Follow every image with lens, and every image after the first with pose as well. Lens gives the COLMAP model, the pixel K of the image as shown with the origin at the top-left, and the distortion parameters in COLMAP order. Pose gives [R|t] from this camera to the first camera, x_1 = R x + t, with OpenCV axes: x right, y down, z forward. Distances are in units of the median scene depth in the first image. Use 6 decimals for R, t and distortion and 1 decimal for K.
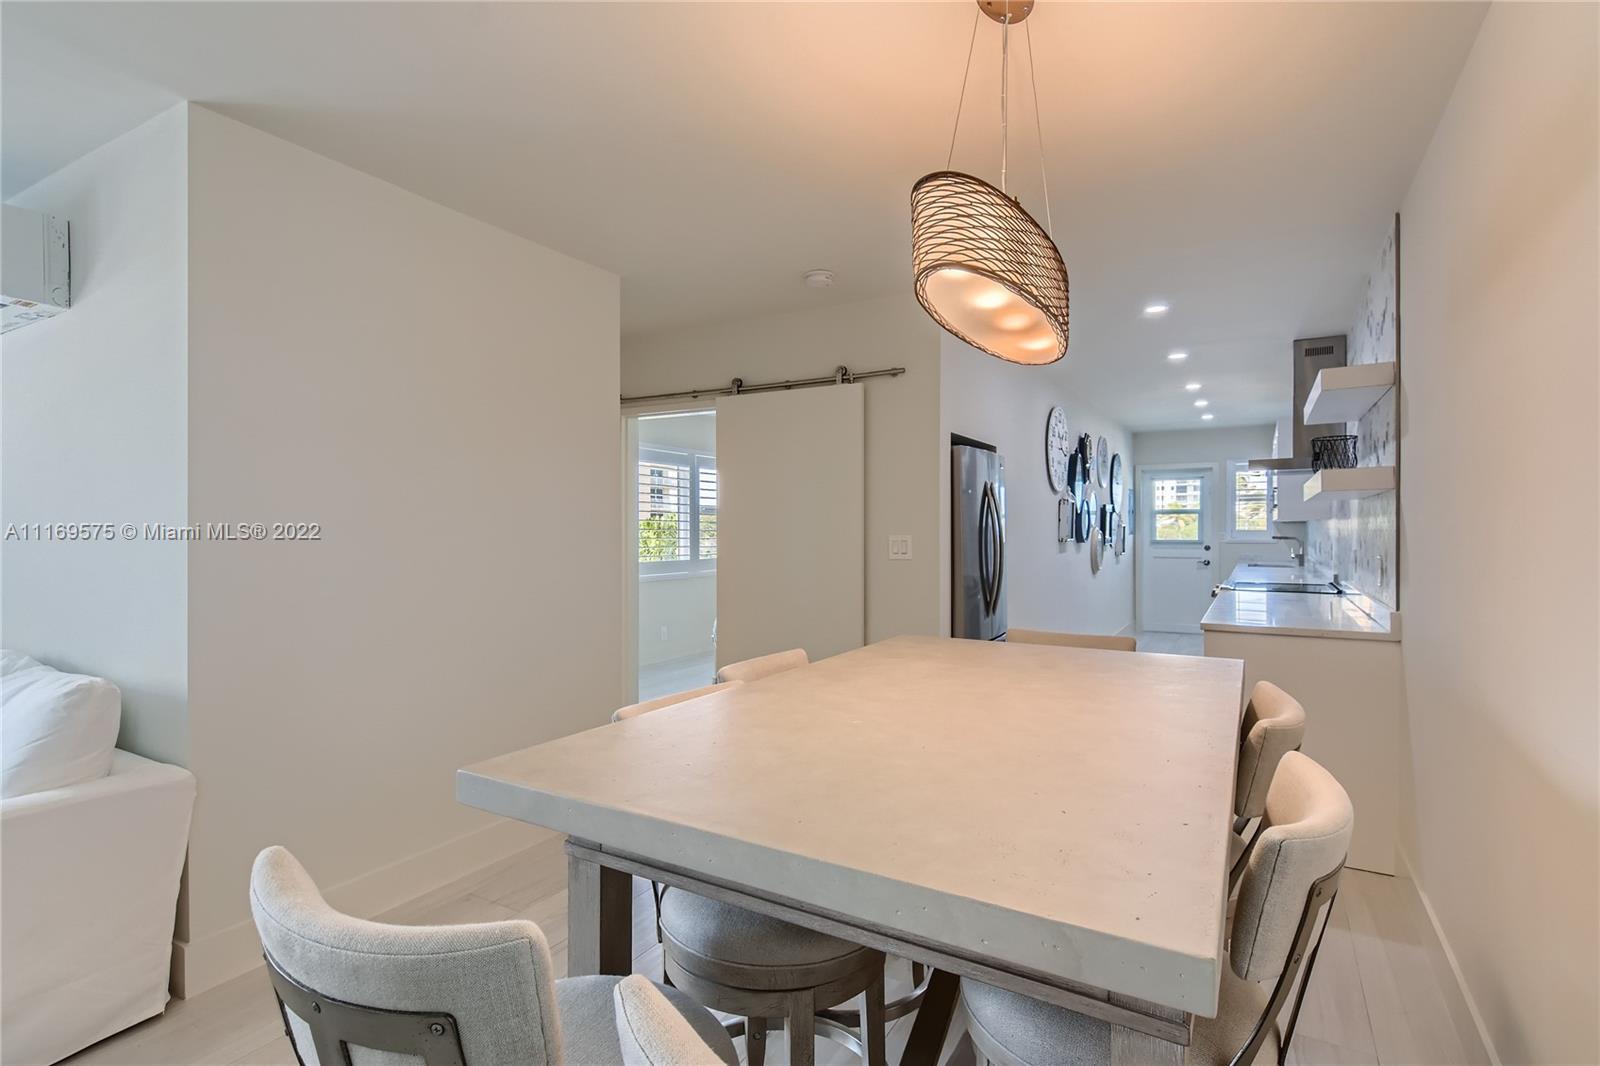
lens RADIAL K [[780.3, 0, 794.6], [0, 780.3, 528.7], [0, 0, 1]] dist [0.027989, -0.006521]
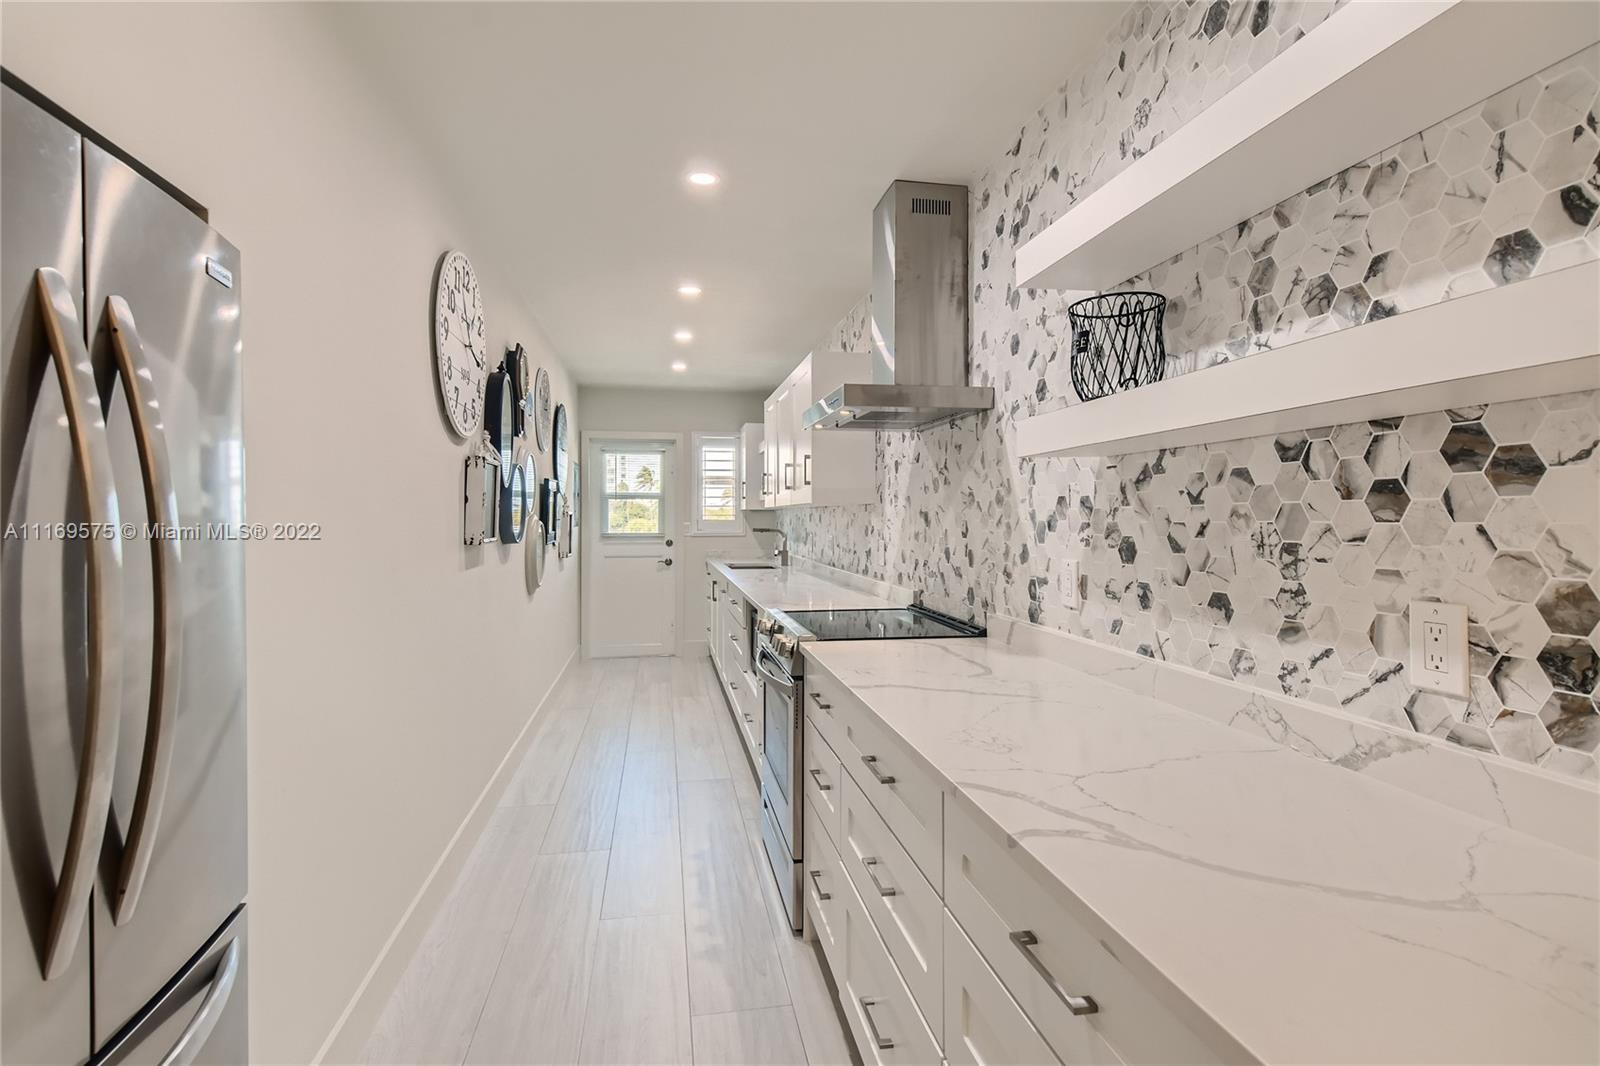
lens RADIAL K [[780.3, 0, 807.1], [0, 780.3, 520.2], [0, 0, 1]] dist [0.027989, -0.006521]
pose [[0.750425, 0.001458, 0.660954, 0.153056], [-0.003692, 0.999991, 0.001986, -0.000027], [-0.660945, -0.003930, 0.750424, 0.432542]]
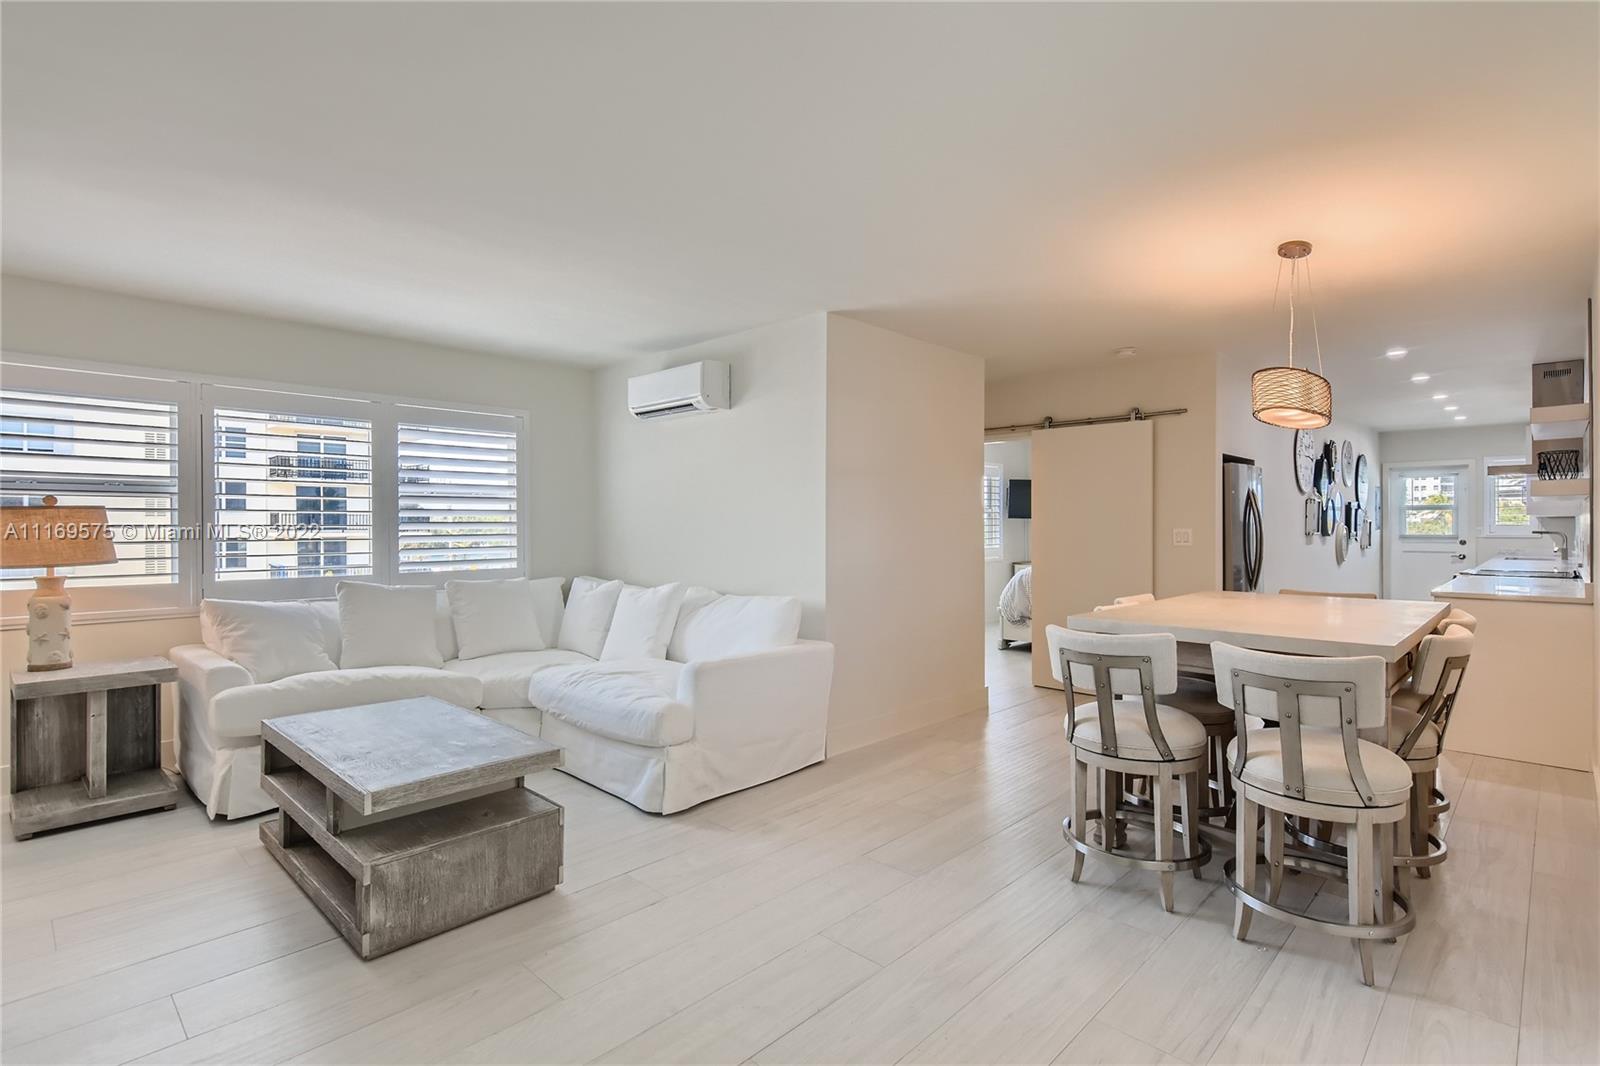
lens RADIAL K [[780.3, 0, 801.2], [0, 780.3, 525.1], [0, 0, 1]] dist [0.027989, -0.006521]
pose [[0.974130, -0.002918, -0.225969, -0.114548], [0.002740, 0.999996, -0.001102, 0.000868], [0.225971, 0.000454, 0.974134, -0.279838]]
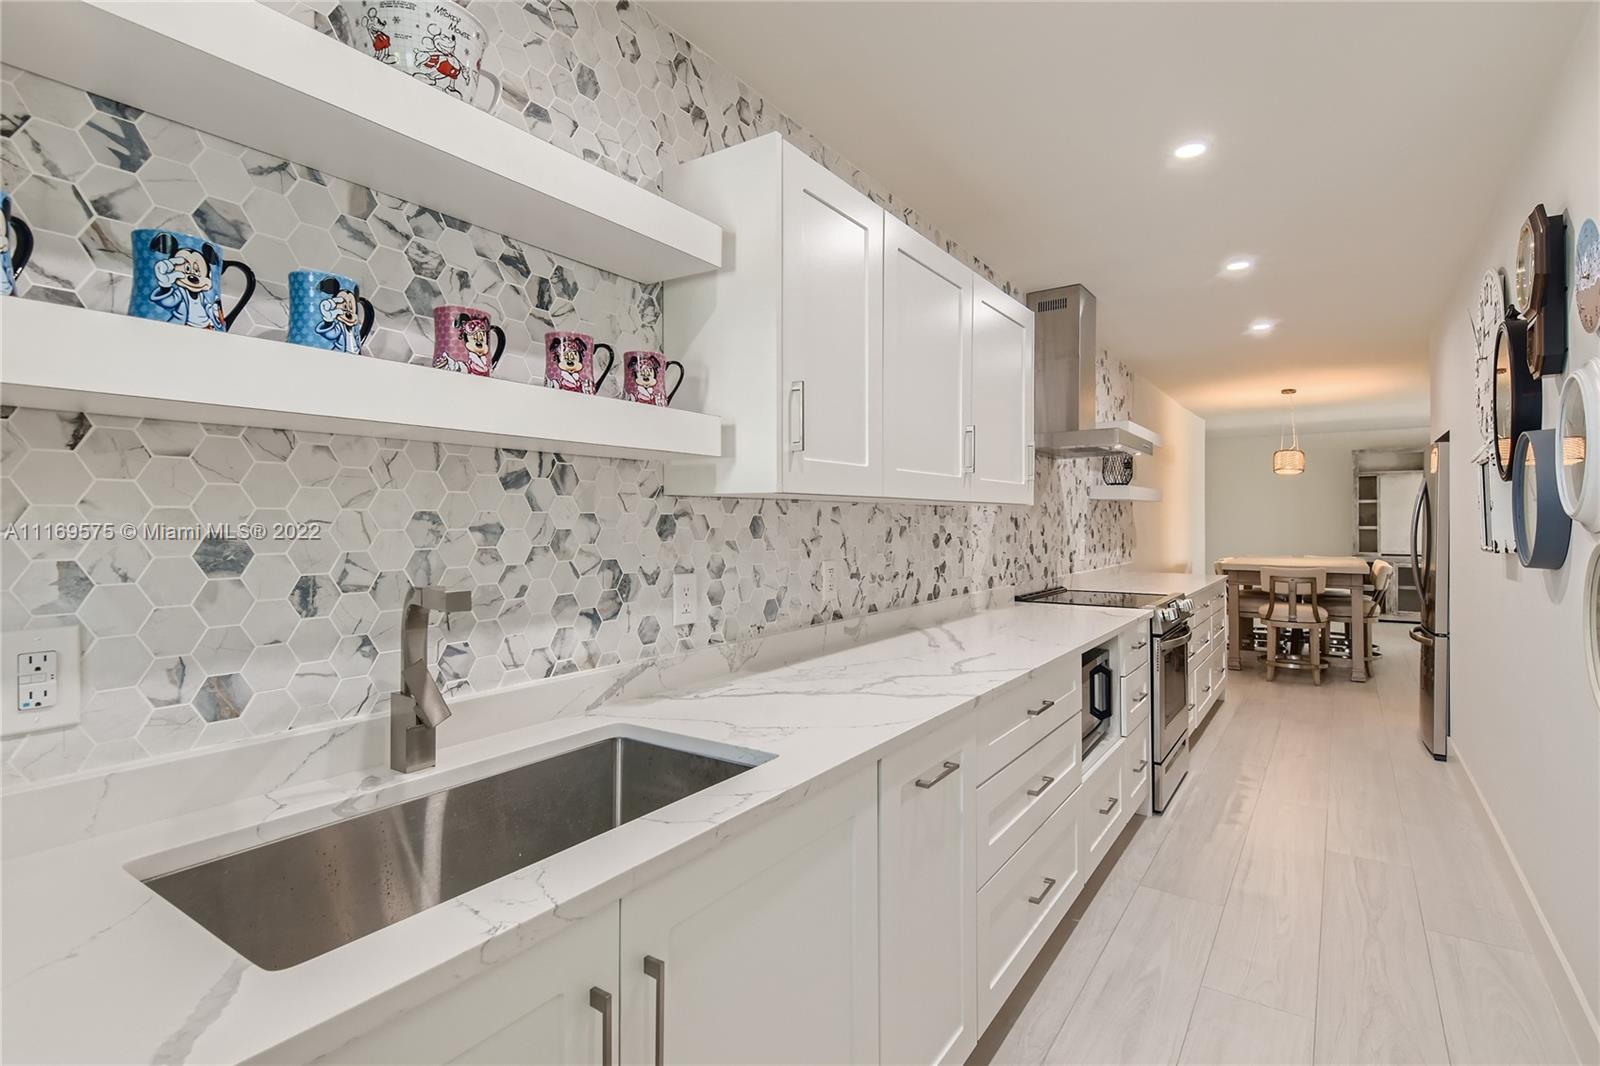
lens RADIAL K [[780.3, 0, 792.6], [0, 780.3, 500.5], [0, 0, 1]] dist [0.027989, -0.006521]
pose [[-0.997666, -0.012591, 0.067119, 0.878688], [-0.013639, 0.999792, -0.015185, -0.008973], [-0.066913, -0.016065, -0.997629, 1.746536]]
